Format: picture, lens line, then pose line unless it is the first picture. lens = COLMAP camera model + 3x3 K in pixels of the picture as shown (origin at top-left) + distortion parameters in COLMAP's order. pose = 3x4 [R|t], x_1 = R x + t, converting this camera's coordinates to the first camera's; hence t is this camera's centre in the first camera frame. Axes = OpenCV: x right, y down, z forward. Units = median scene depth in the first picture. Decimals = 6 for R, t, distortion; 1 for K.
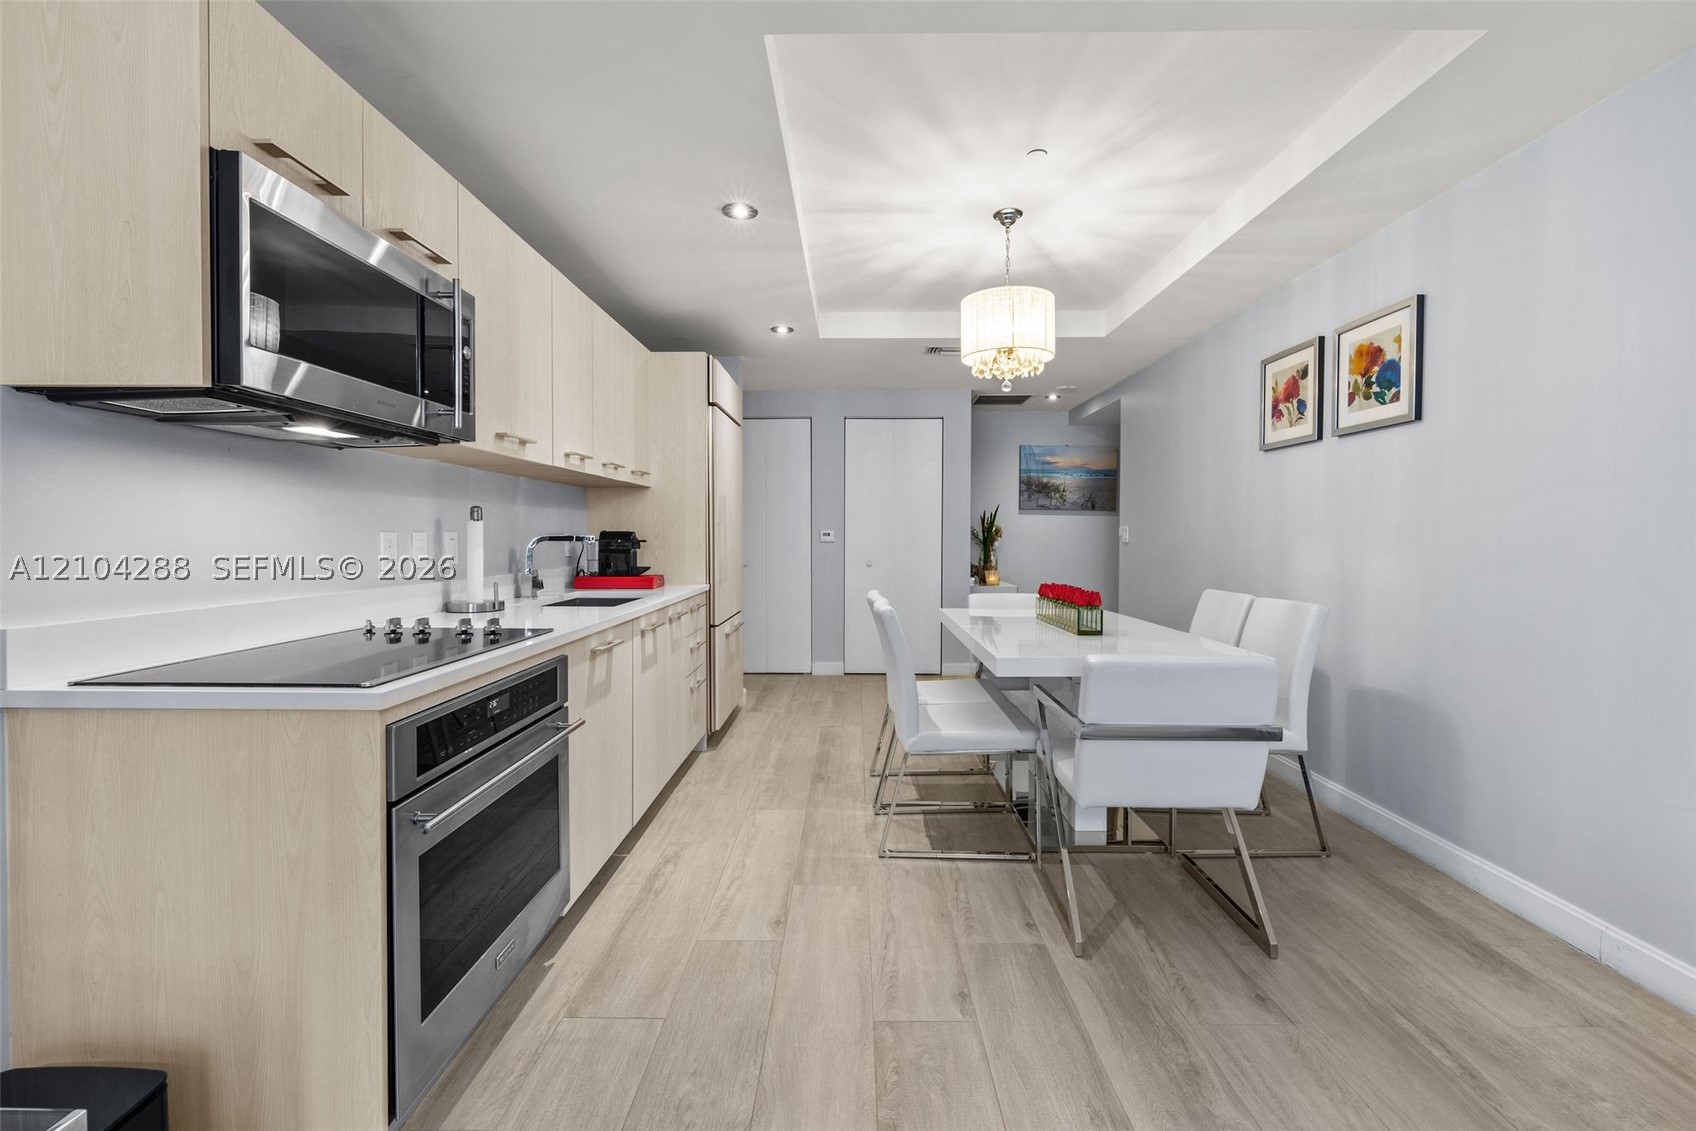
lens RADIAL K [[721.3, 0, 847.9], [0, 721.3, 552.5], [0, 0, 1]] dist [-0.002307, -0.000675]
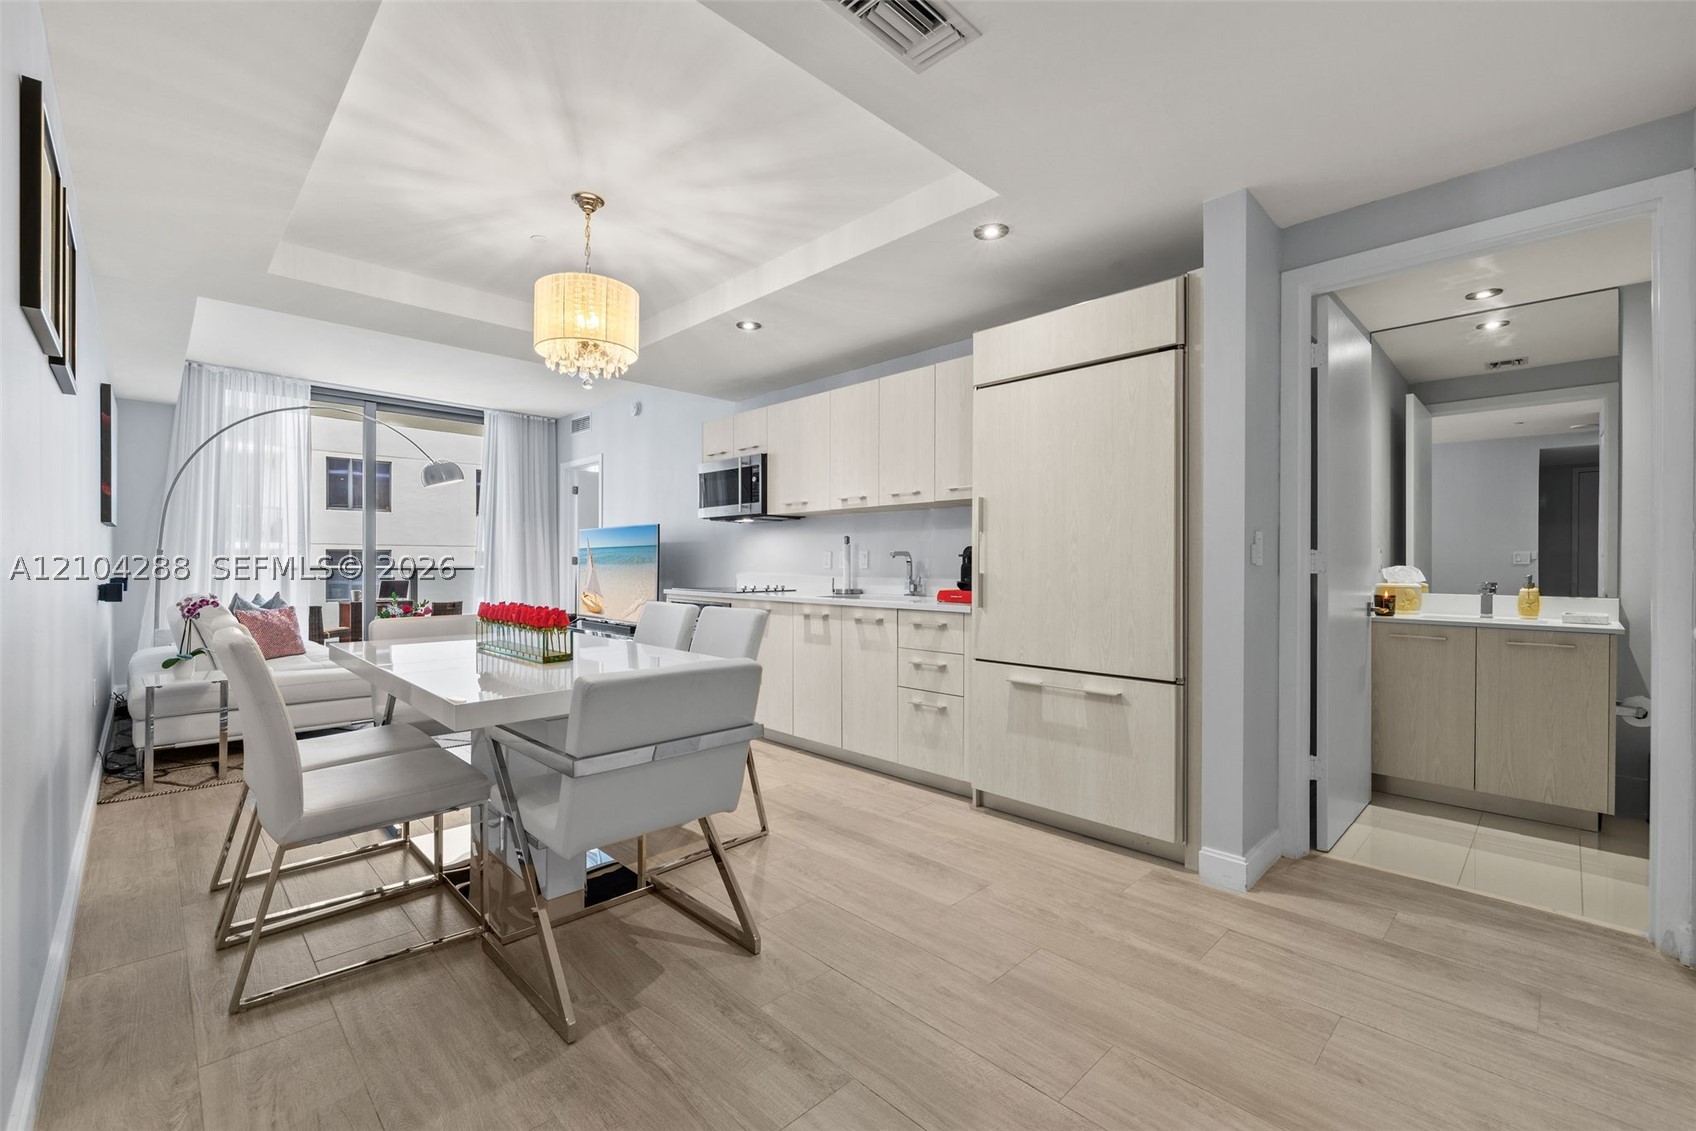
lens RADIAL K [[718.9, 0, 841.5], [0, 718.9, 568.4], [0, 0, 1]] dist [0.000740, 0.000728]
pose [[-0.711571, 0.000561, -0.702614, 0.579776], [-0.022353, 0.999475, 0.023437, -0.019305], [0.702259, 0.032382, -0.711185, 1.720834]]
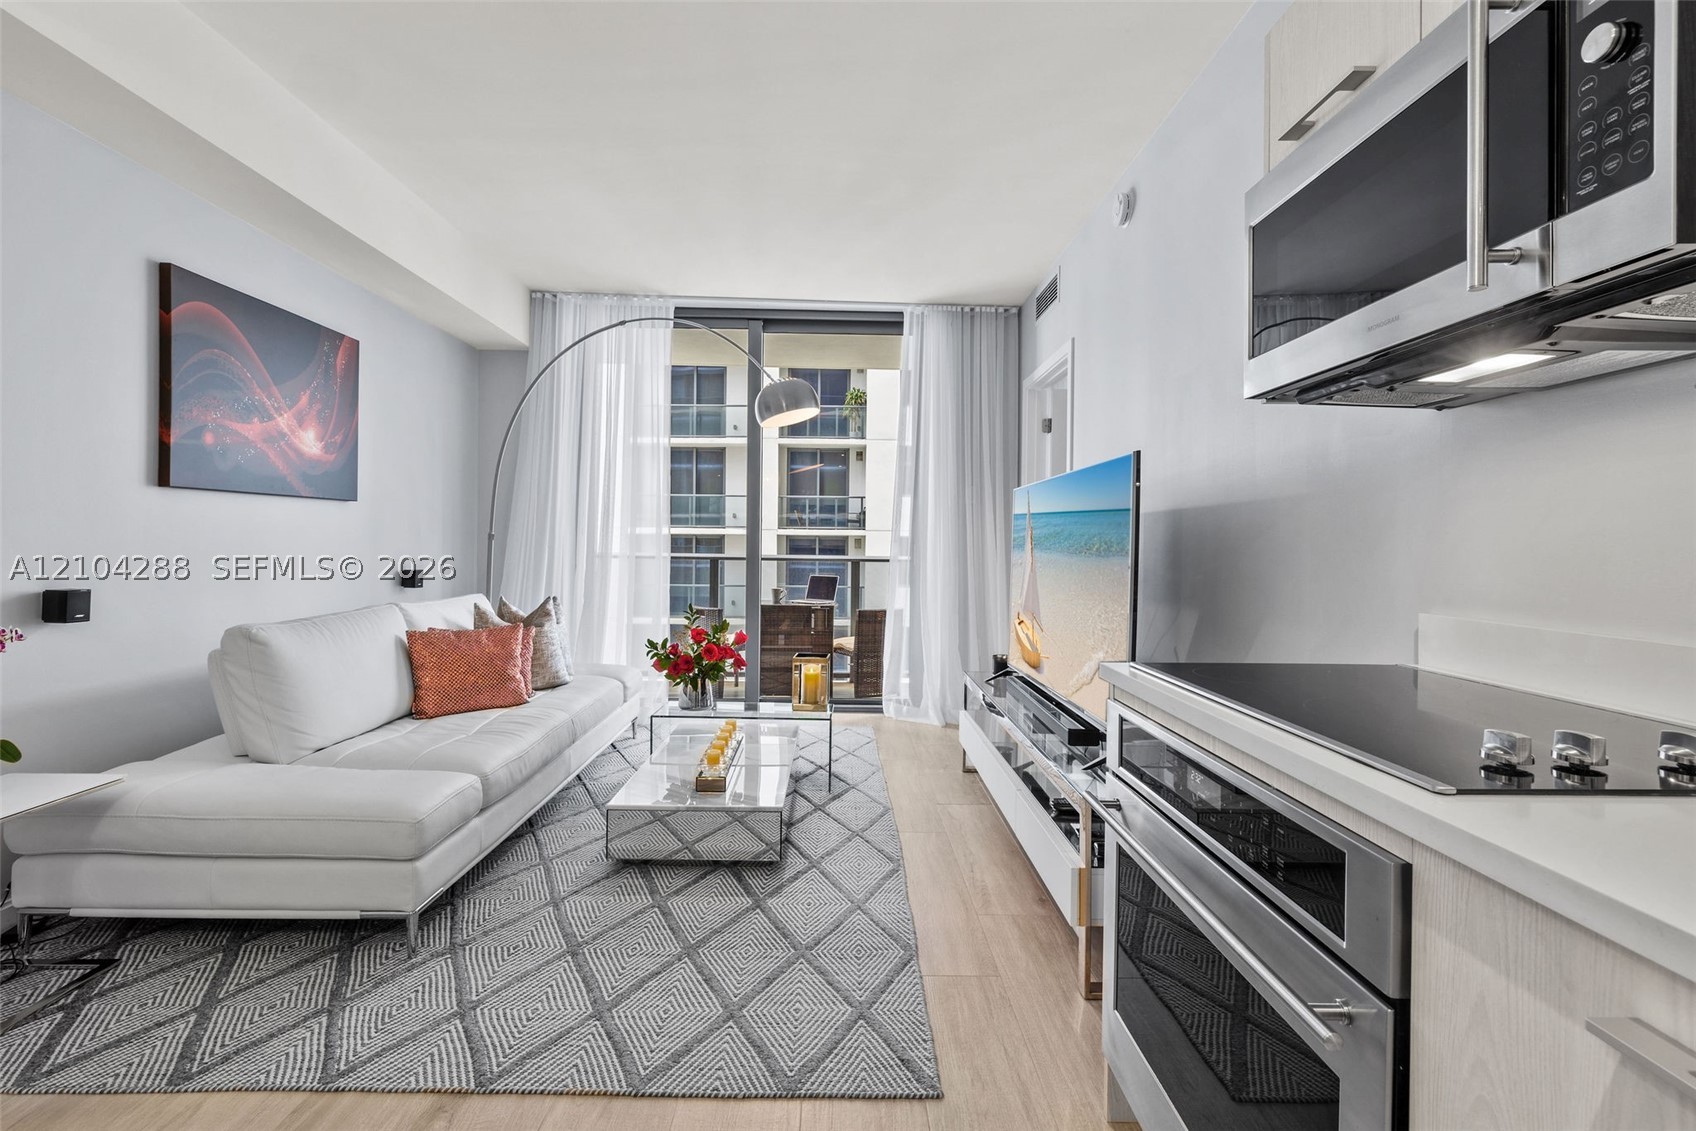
lens RADIAL K [[761.6, 0, 840.8], [0, 761.6, 544.0], [0, 0, 1]] dist [-0.001811, 0.000066]
pose [[-0.999825, -0.012738, -0.013697, -0.070611], [-0.013046, 0.999658, 0.022668, -0.009238], [0.013404, 0.022843, -0.999649, 0.807695]]
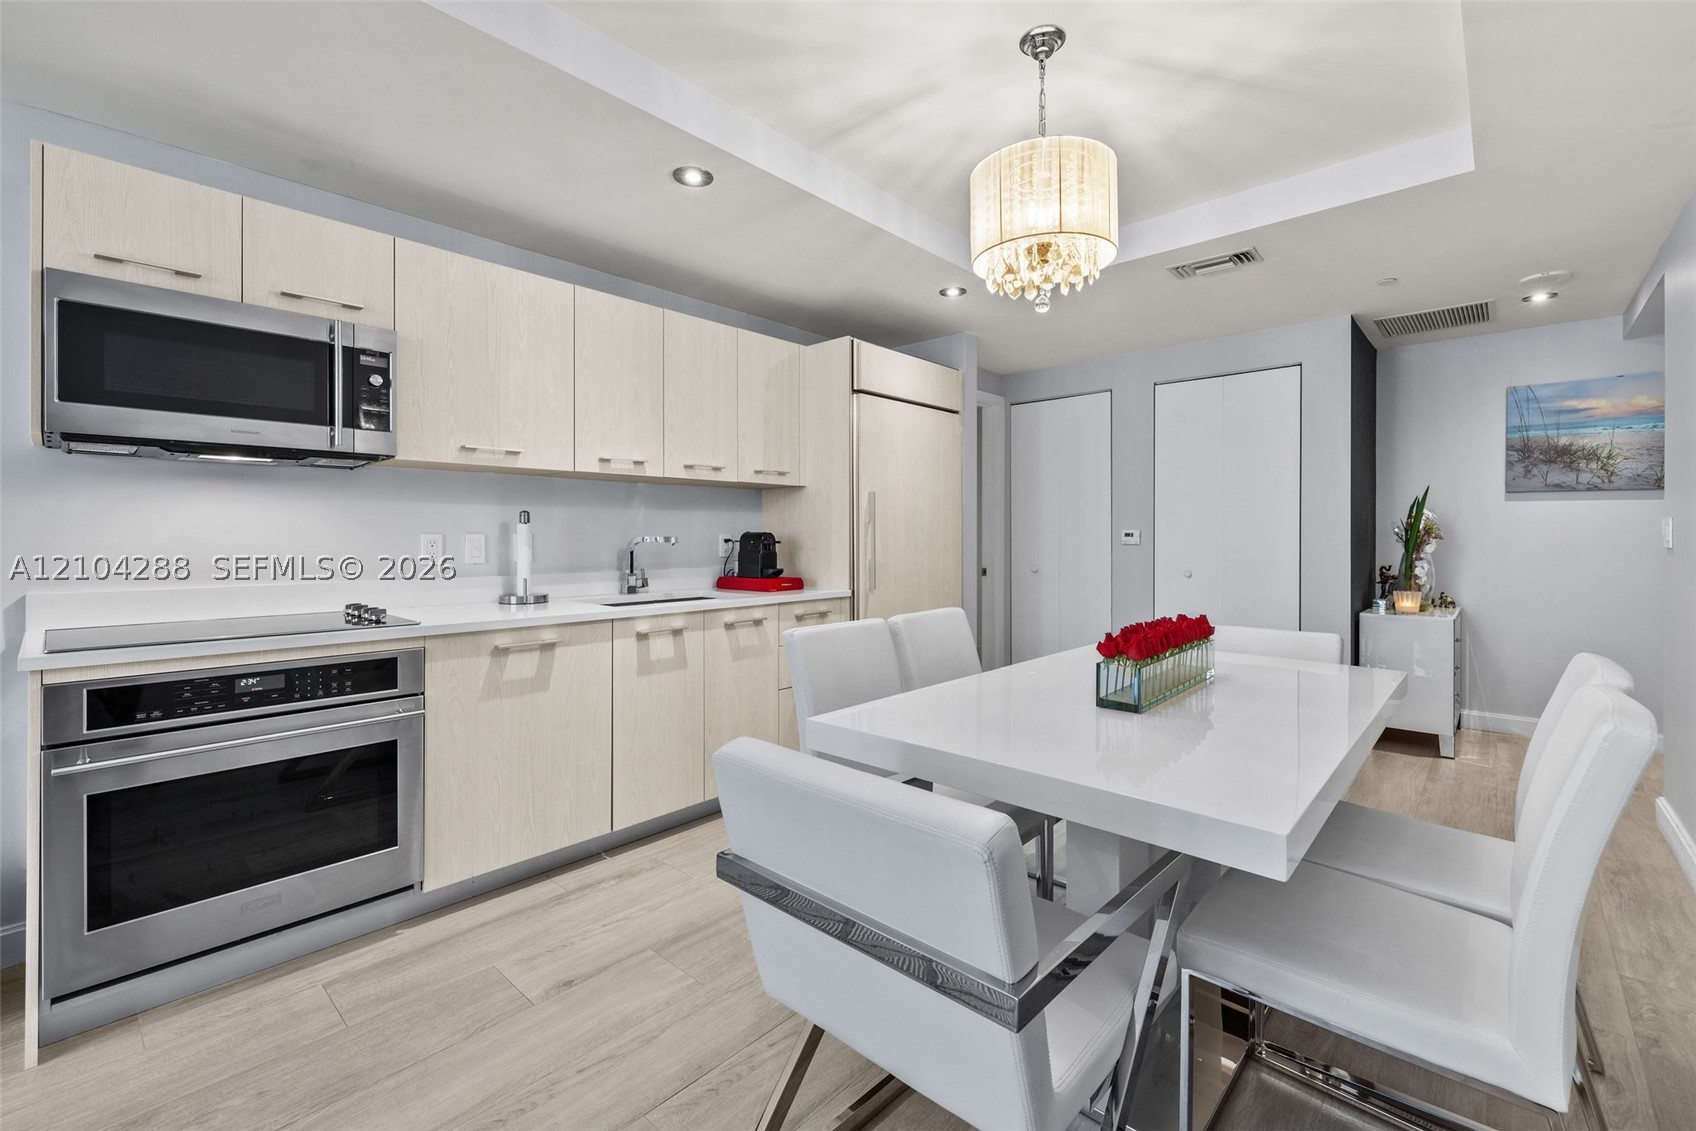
lens RADIAL K [[723.2, 0, 846.2], [0, 723.2, 540.0], [0, 0, 1]] dist [-0.002296, -0.000229]
pose [[0.746244, 0.000917, -0.665672, 0.471832], [-0.014023, 0.999799, -0.014343, -0.007043], [0.665525, 0.020039, 0.746107, 0.365876]]
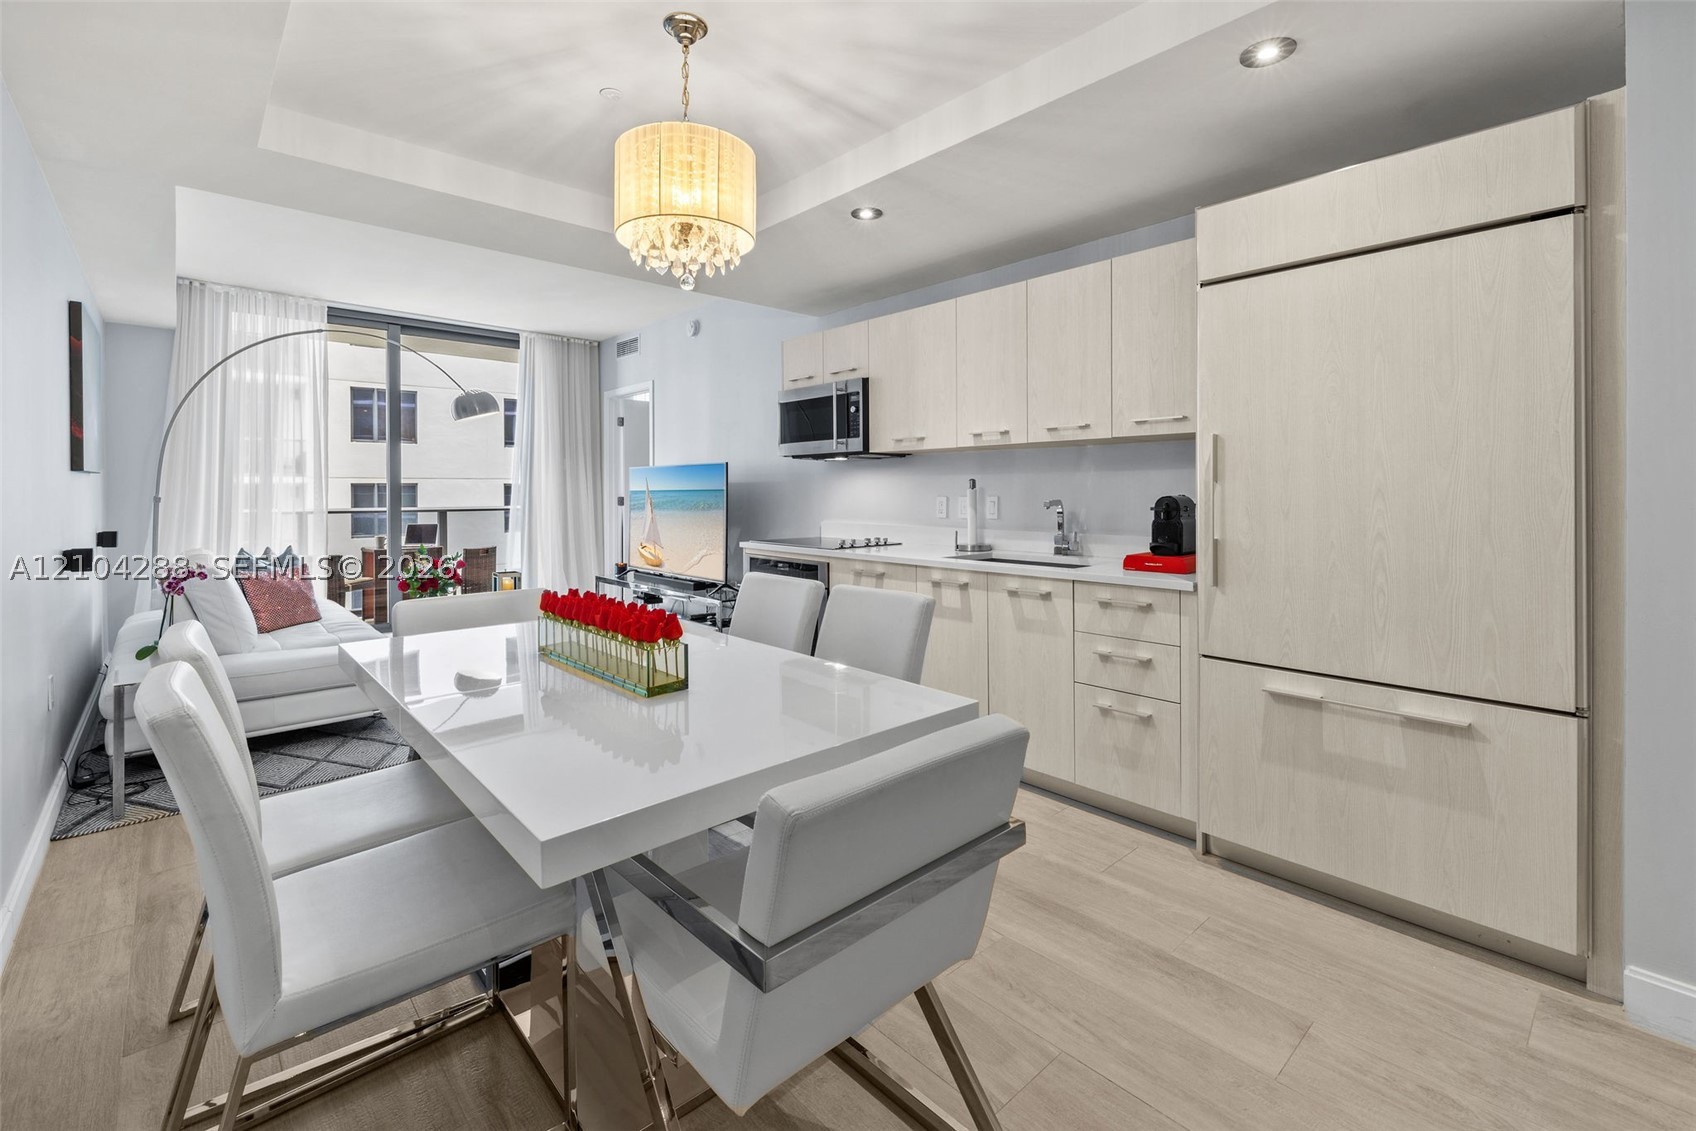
lens RADIAL K [[742.3, 0, 848.8], [0, 742.3, 497.5], [0, 0, 1]] dist [-0.001237, 0.000201]
pose [[-0.734112, 0.006588, -0.678996, 0.523995], [-0.015307, 0.999538, 0.026249, -0.047361], [0.678856, 0.029663, -0.733672, 1.460995]]
